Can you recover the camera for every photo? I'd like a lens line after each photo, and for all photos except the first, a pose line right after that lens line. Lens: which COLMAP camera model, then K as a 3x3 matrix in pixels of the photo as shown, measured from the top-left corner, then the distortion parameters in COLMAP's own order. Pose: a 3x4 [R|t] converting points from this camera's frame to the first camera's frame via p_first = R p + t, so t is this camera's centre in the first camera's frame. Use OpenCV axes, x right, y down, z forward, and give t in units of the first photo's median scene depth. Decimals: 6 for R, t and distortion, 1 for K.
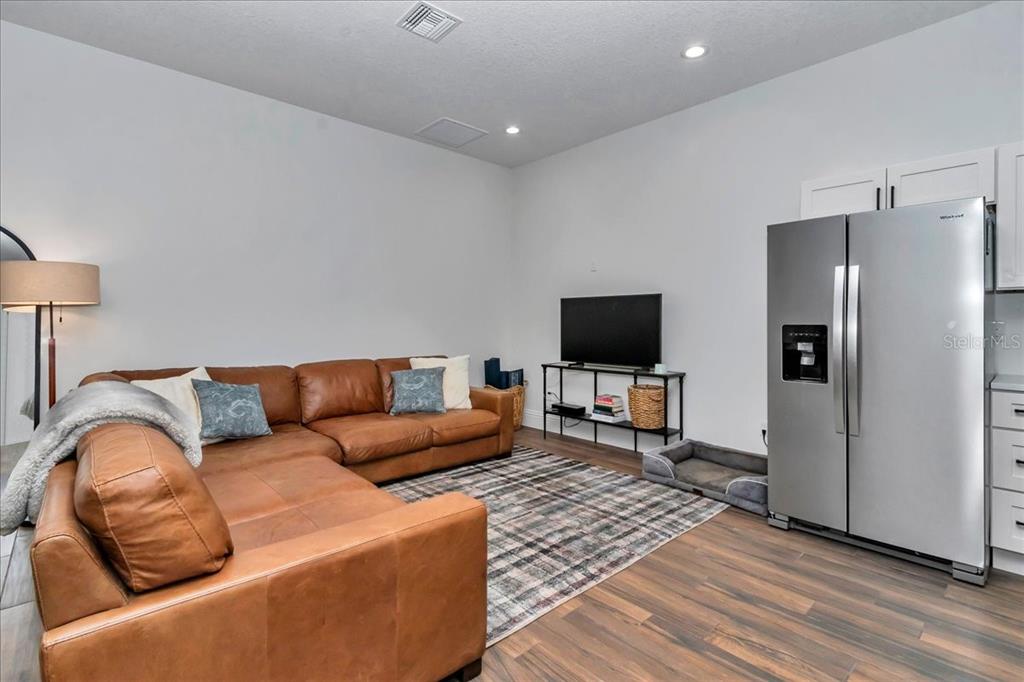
lens RADIAL K [[484.3, 0, 506.9], [0, 484.3, 320.1], [0, 0, 1]] dist [0.000478, 0.000216]
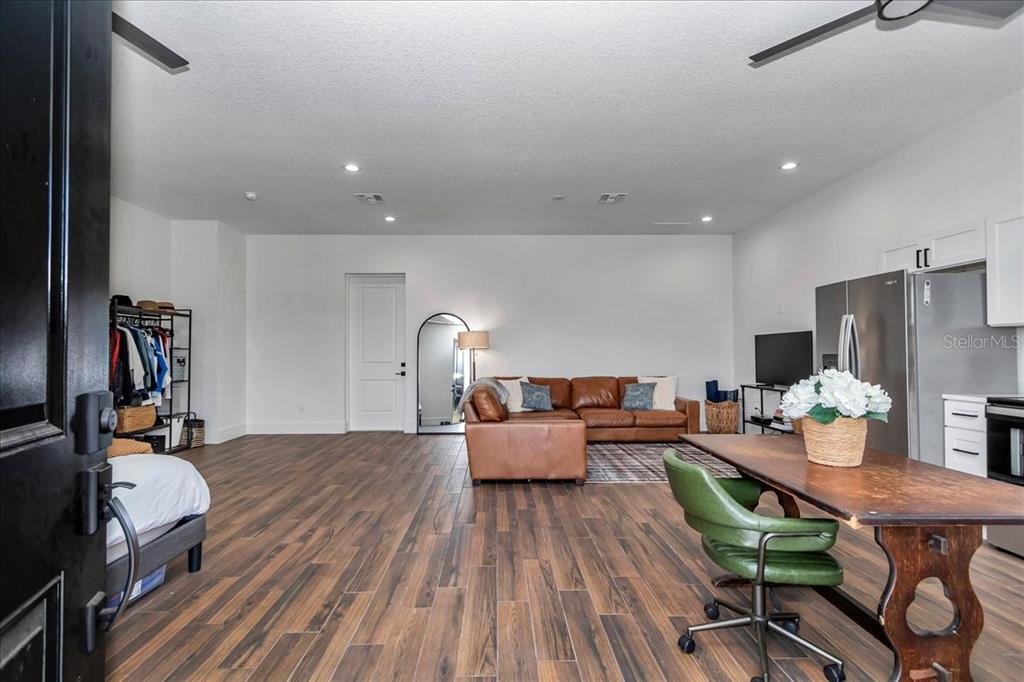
lens RADIAL K [[484.3, 0, 510.8], [0, 484.3, 346.2], [0, 0, 1]] dist [0.000478, 0.000216]
pose [[0.761776, -0.018268, -0.647583, 0.515805], [0.009304, 0.999808, -0.017259, 0.001461], [0.647774, 0.007123, 0.761799, -0.484605]]
